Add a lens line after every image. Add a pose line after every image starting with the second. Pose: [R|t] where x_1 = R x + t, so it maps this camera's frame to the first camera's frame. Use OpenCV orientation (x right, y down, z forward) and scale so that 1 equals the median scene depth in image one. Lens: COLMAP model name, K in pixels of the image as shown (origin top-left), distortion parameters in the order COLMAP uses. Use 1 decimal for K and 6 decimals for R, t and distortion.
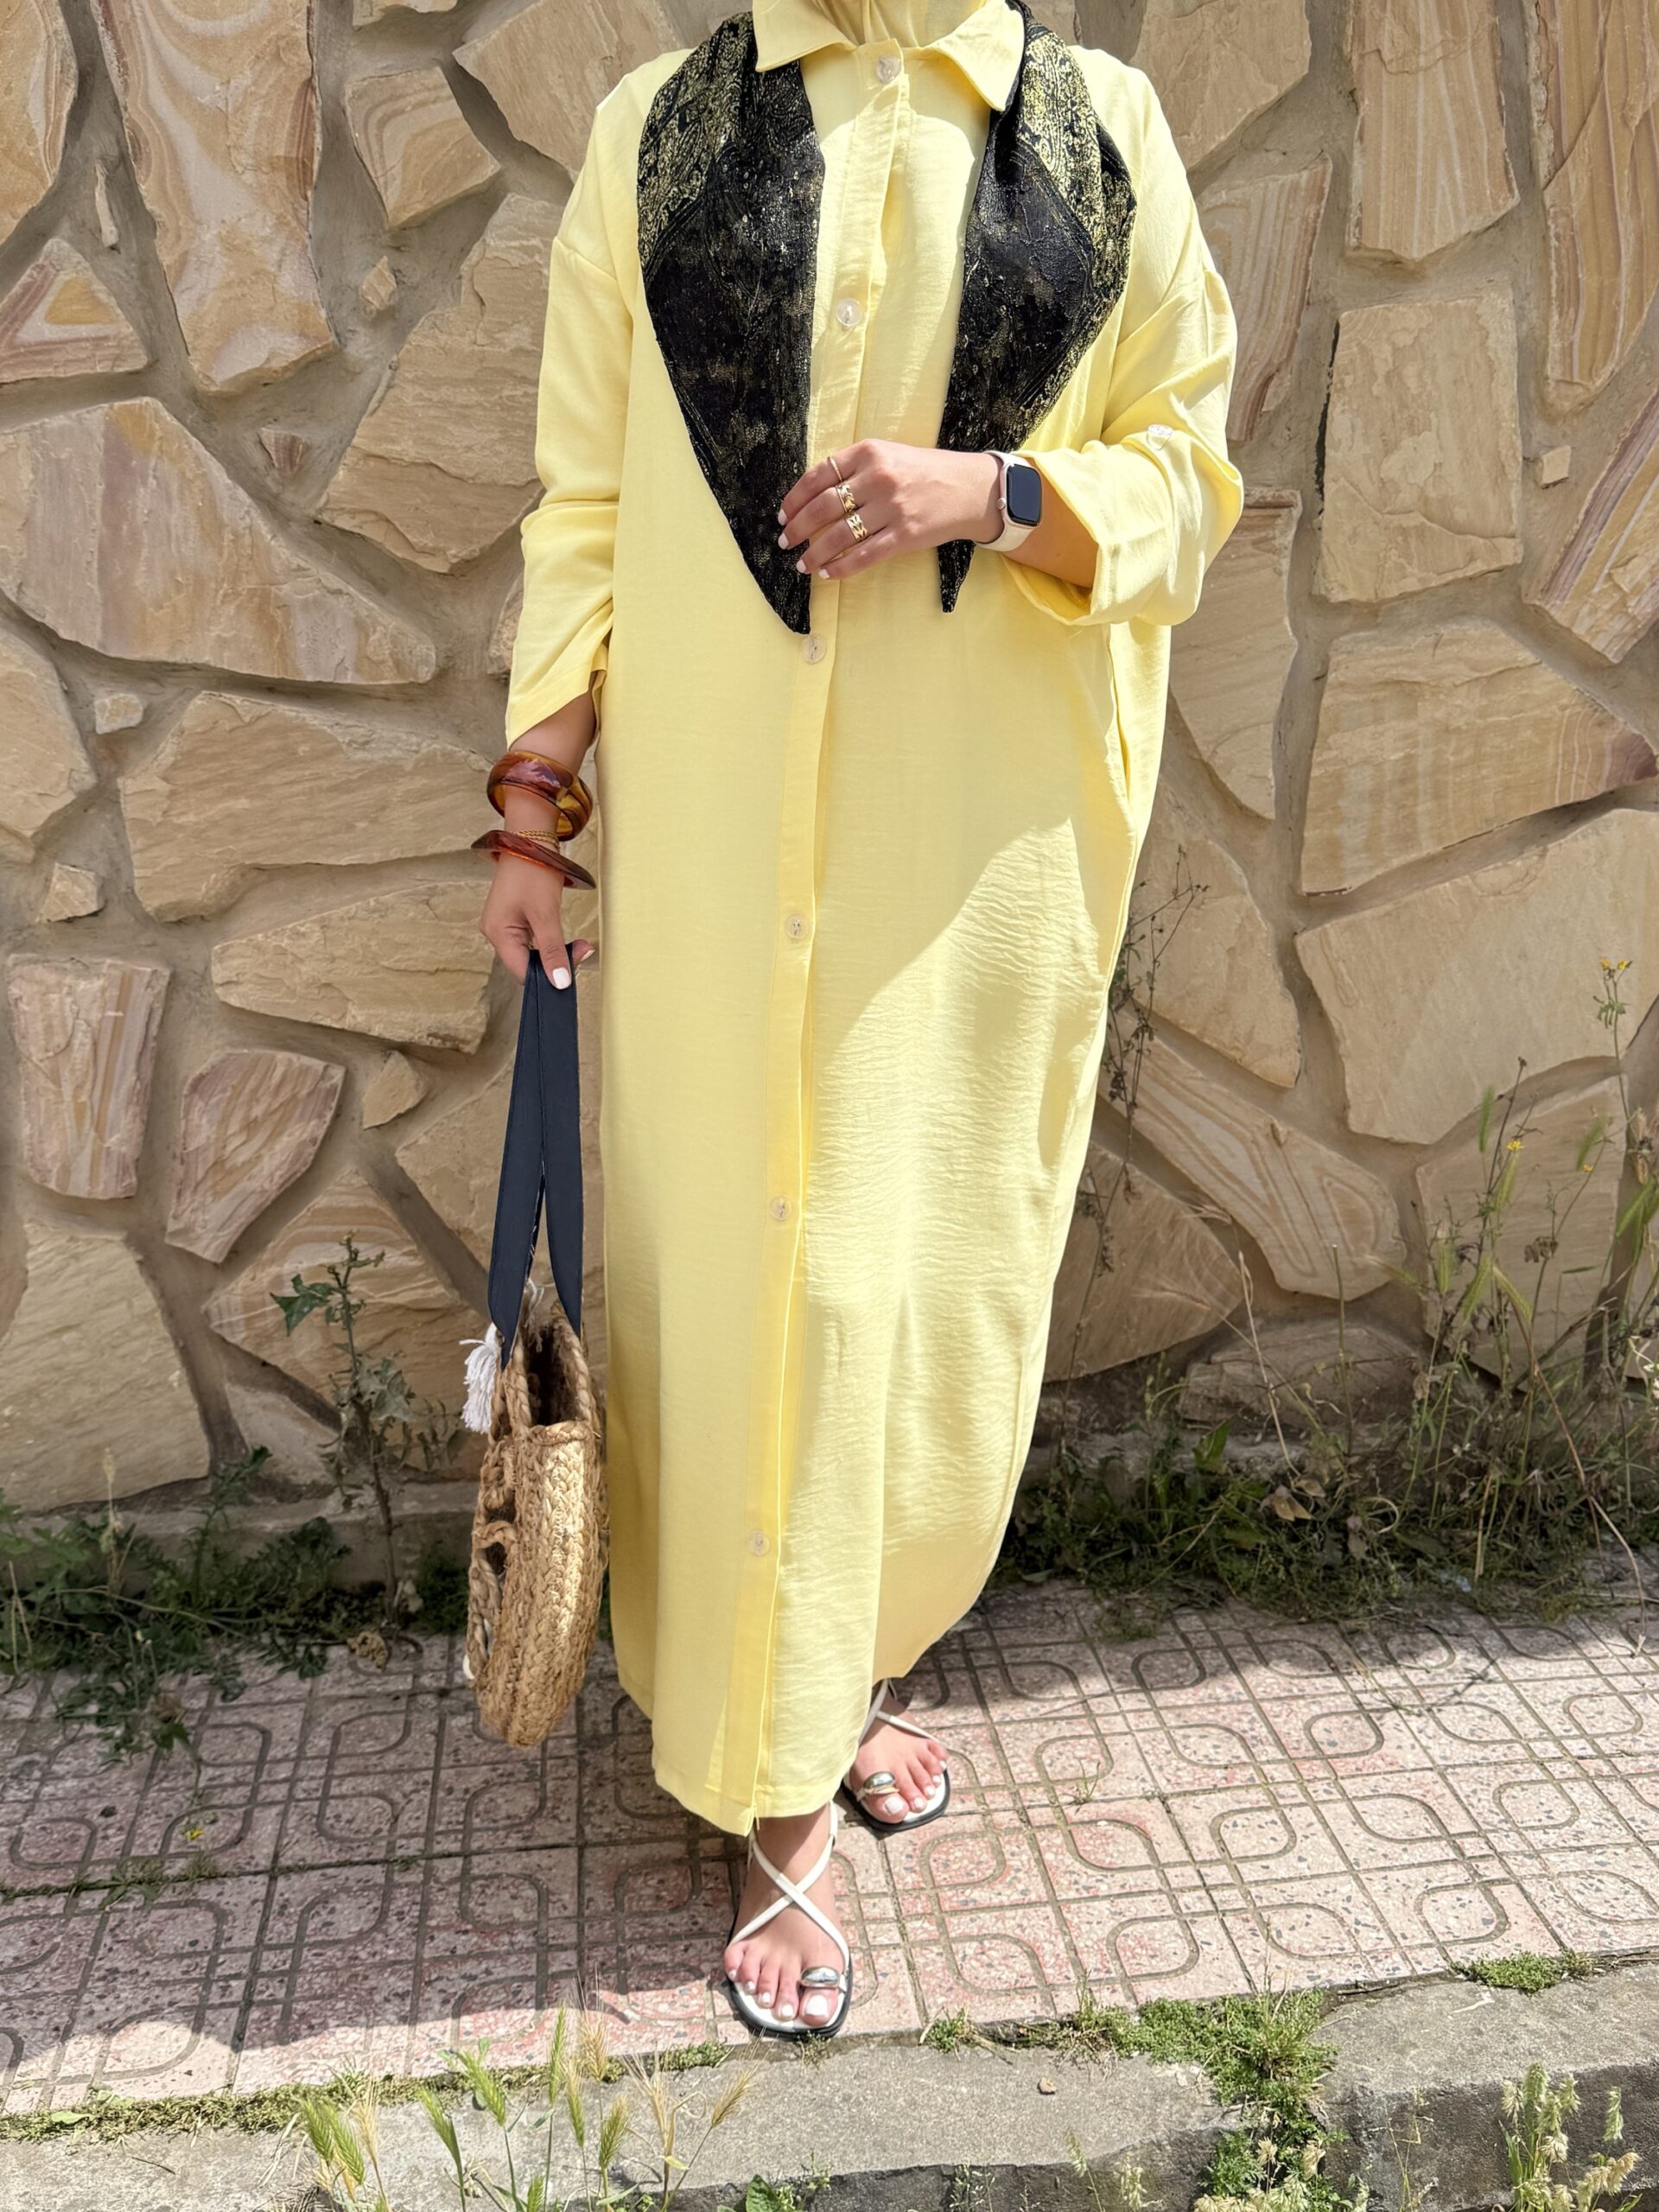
lens RADIAL K [[1912.3, 0, 831.9], [0, 1912.3, 1118.5], [0, 0, 1]] dist [0.144933, -0.149686]
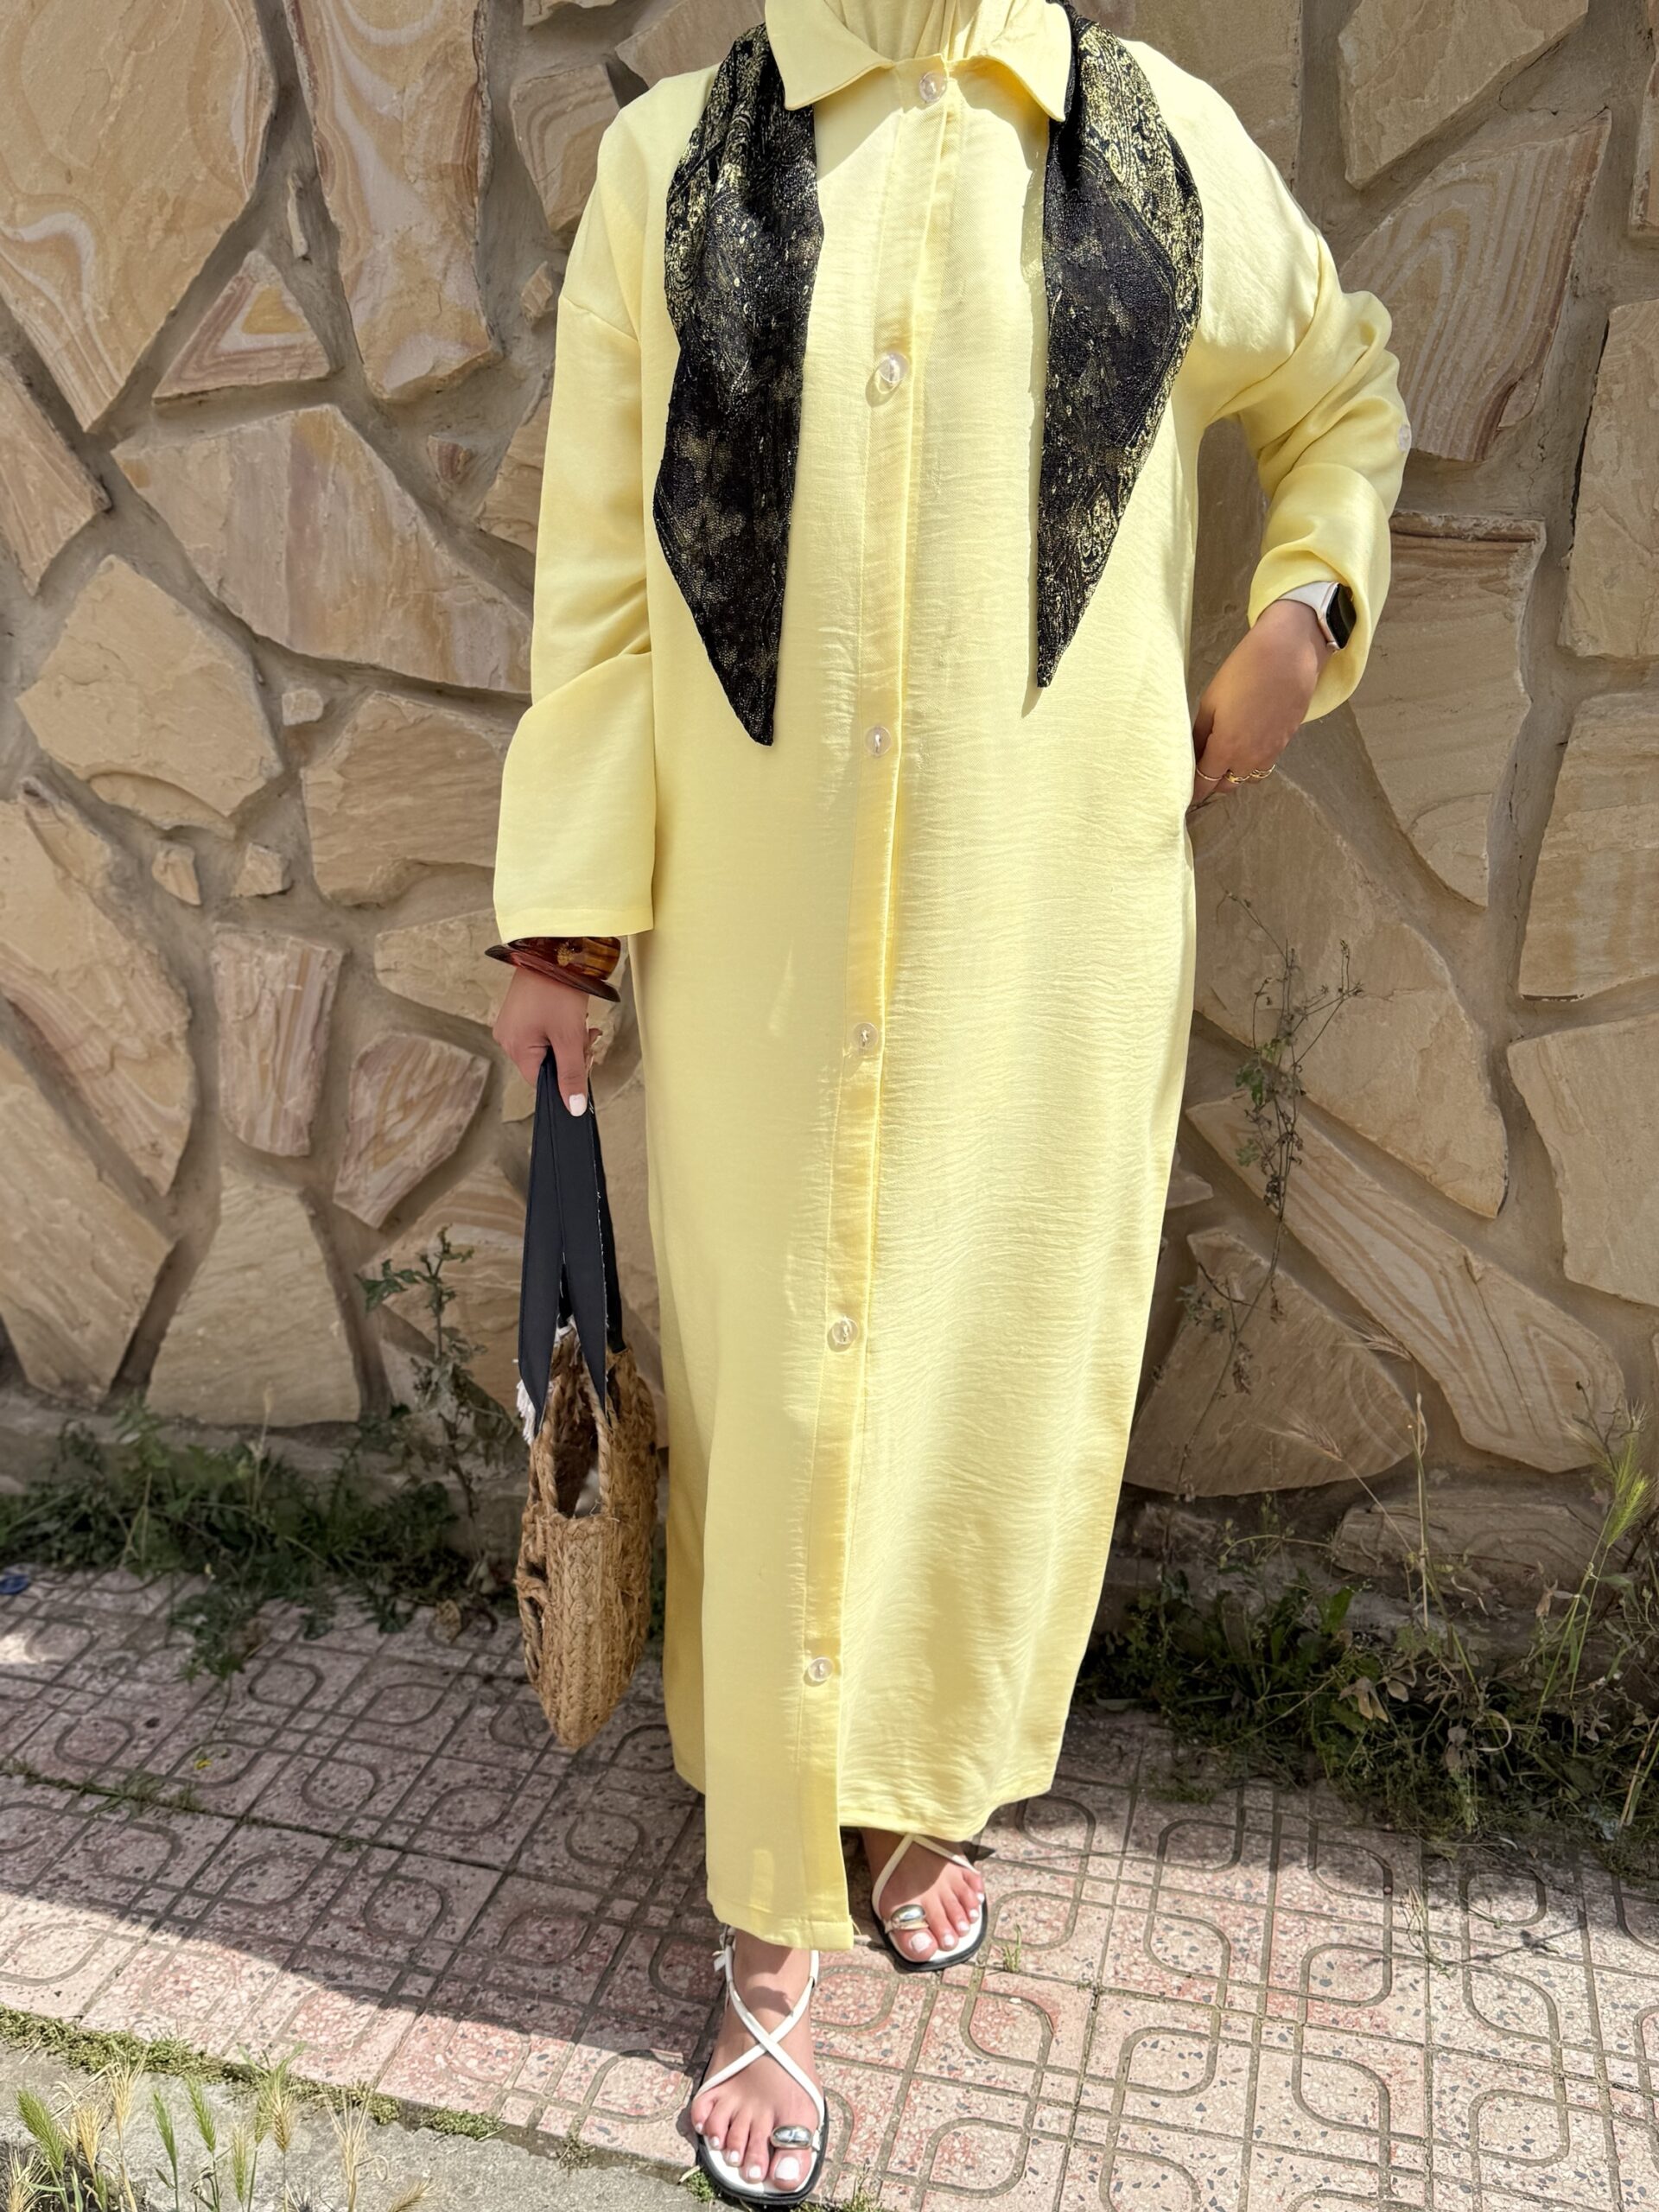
lens RADIAL K [[1956.8, 0, 828.2], [0, 1956.8, 1138.7], [0, 0, 1]] dist [0.204187, -0.276351]
pose [[0.928878, 0.141083, -0.342463, 0.295881], [-0.120668, 0.989438, 0.080322, -0.097083], [0.350178, -0.033285, 0.936092, 0.083778]]
